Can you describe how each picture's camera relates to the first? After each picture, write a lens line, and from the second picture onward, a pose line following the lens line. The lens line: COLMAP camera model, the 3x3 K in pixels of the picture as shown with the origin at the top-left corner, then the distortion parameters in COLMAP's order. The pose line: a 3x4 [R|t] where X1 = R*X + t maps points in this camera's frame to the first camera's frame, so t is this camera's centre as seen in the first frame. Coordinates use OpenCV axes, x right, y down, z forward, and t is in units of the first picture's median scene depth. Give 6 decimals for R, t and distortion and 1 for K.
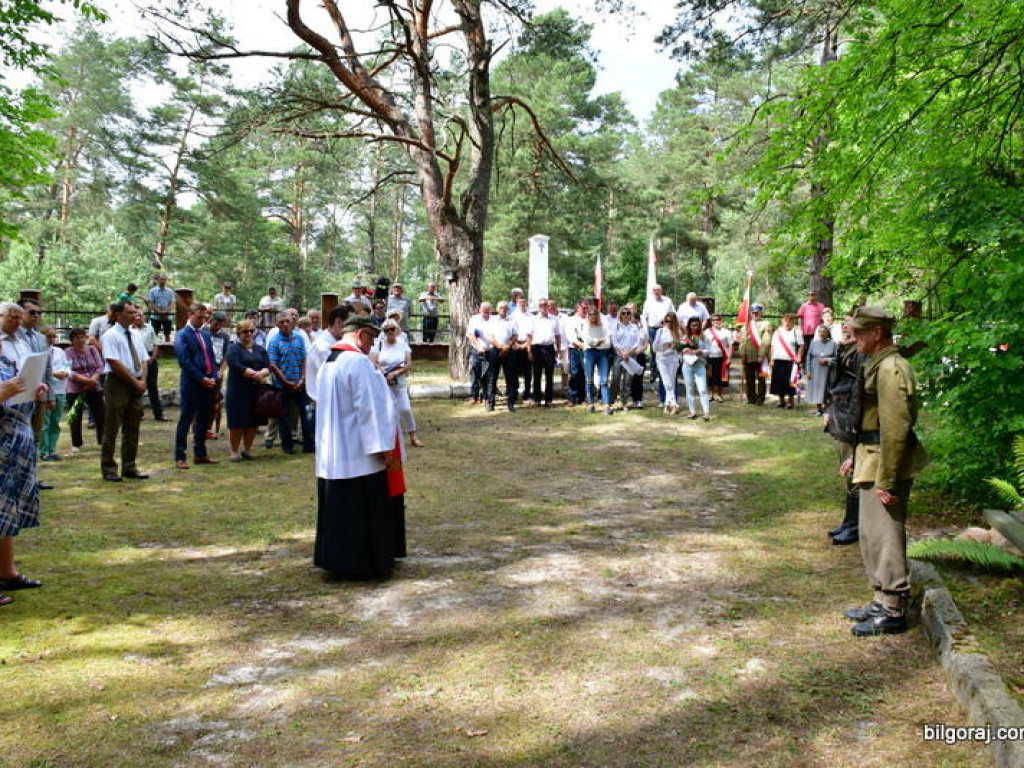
lens RADIAL K [[884.0, 0, 512.0], [0, 884.0, 384.0], [0, 0, 1]] dist [-0.036489, -0.026164]
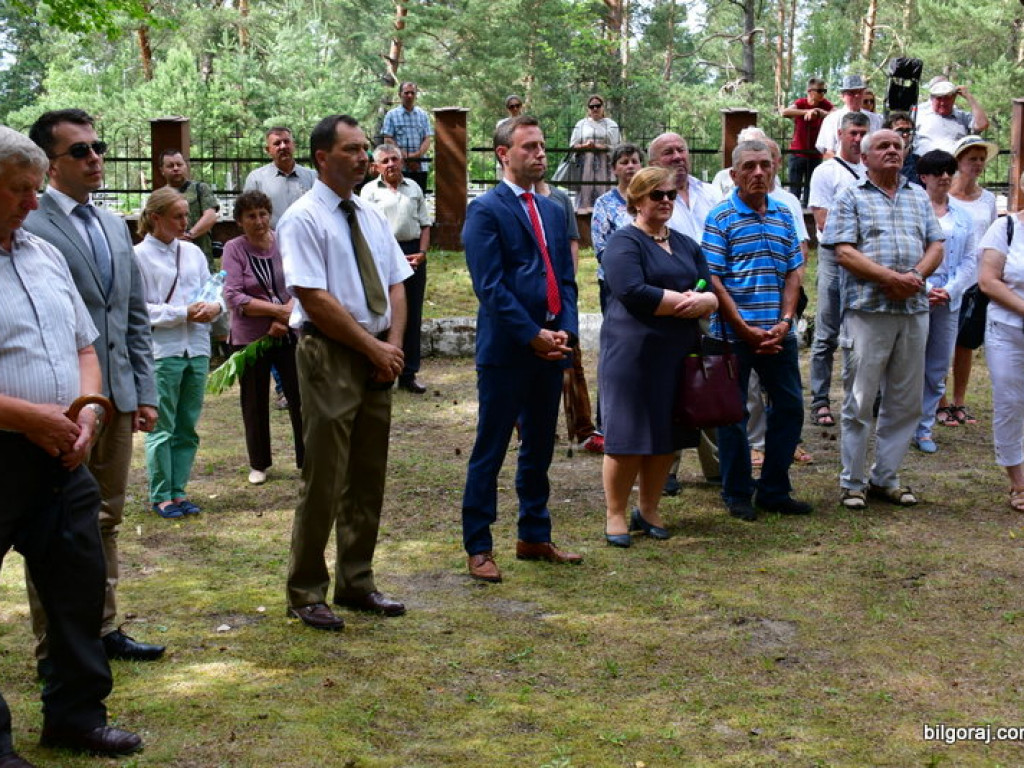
lens RADIAL K [[1424.4, 0, 512.0], [0, 1424.4, 384.0], [0, 0, 1]] dist [0.002577, -0.010016]
pose [[0.956330, 0.022203, -0.291444, -0.122891], [0.000856, 0.996894, 0.078756, -0.019214], [0.292287, -0.075566, 0.953340, 0.277928]]
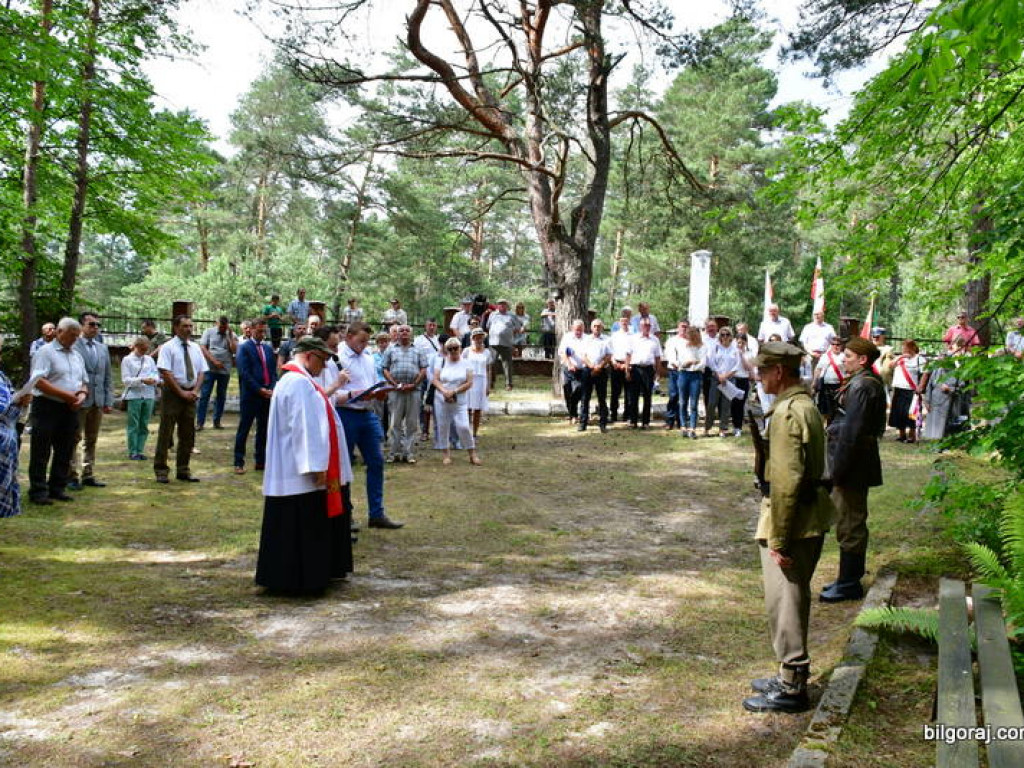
lens RADIAL K [[884.0, 0, 512.0], [0, 884.0, 384.0], [0, 0, 1]] dist [-0.036489, -0.026164]
pose [[0.974333, 0.033334, -0.222631, 0.115235], [-0.036535, 0.999280, -0.010271, -0.008616], [0.222129, 0.018141, 0.974849, 0.023434]]
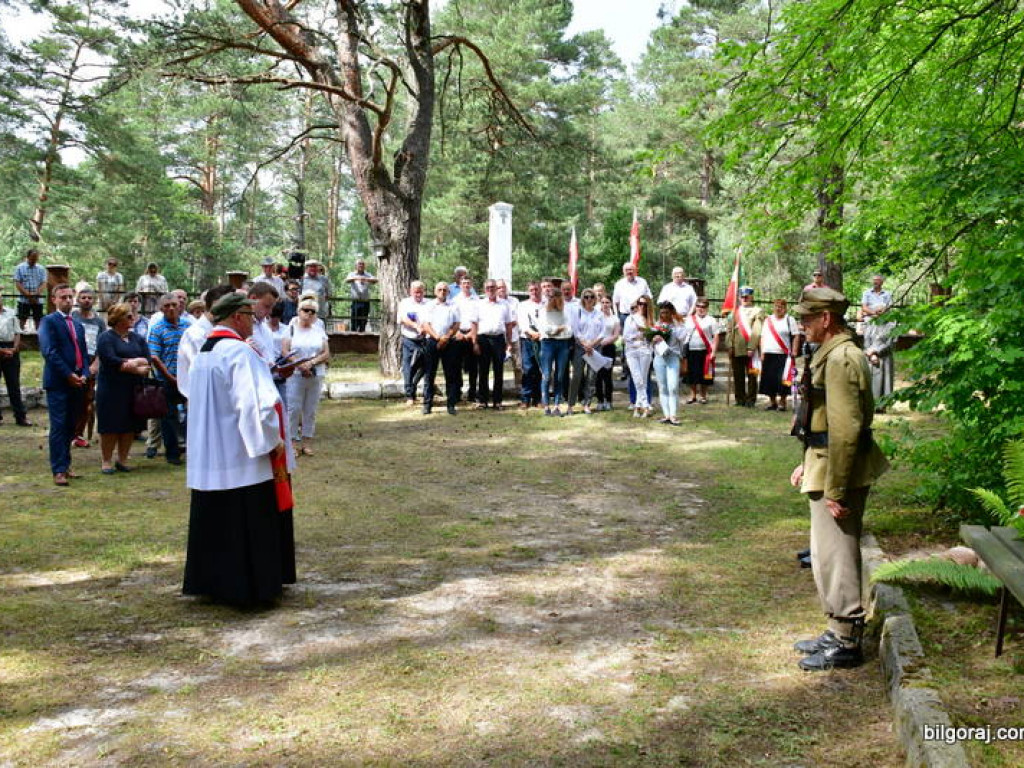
lens RADIAL K [[1075.1, 0, 512.0], [0, 1075.1, 384.0], [0, 0, 1]] dist [-0.031515, 0.016192]
pose [[0.999522, 0.000941, 0.030894, 0.024394], [-0.000947, 1.000000, 0.000161, 0.002063], [-0.030894, -0.000190, 0.999523, -0.014229]]
